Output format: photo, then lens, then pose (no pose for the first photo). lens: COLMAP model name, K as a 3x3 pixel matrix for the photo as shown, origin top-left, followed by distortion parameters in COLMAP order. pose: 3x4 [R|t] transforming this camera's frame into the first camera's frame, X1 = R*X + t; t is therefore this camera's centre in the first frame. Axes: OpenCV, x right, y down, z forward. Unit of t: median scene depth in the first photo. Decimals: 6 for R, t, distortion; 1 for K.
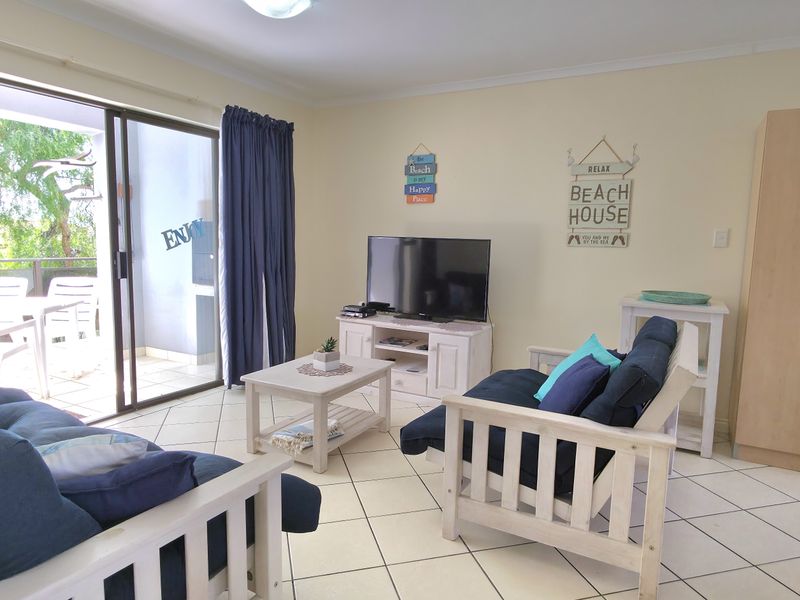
lens RADIAL K [[523.7, 0, 401.9], [0, 523.7, 300.8], [0, 0, 1]] dist [0.020508, -0.006886]
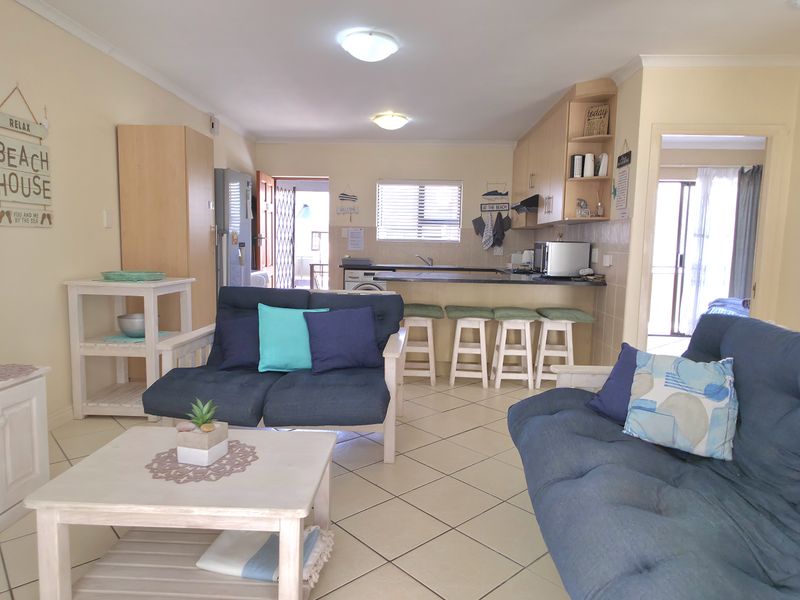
lens RADIAL K [[523.7, 0, 417.7], [0, 523.7, 289.0], [0, 0, 1]] dist [0.020508, -0.006886]
pose [[-0.462781, -0.110530, 0.879555, -0.597324], [0.077133, 0.983413, 0.164165, -0.097599], [-0.883111, 0.143815, -0.446579, 0.863460]]
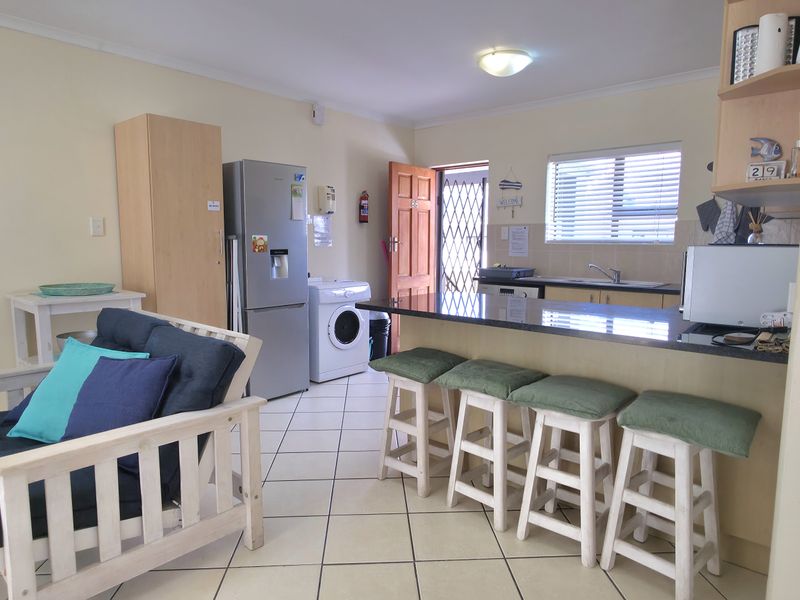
lens RADIAL K [[523.7, 0, 404.5], [0, 523.7, 298.2], [0, 0, 1]] dist [0.020508, -0.006886]
pose [[0.219789, -0.133147, 0.966418, -0.243235], [0.119039, 0.986900, 0.108896, -0.021222], [-0.968257, 0.091108, 0.232759, 0.185215]]
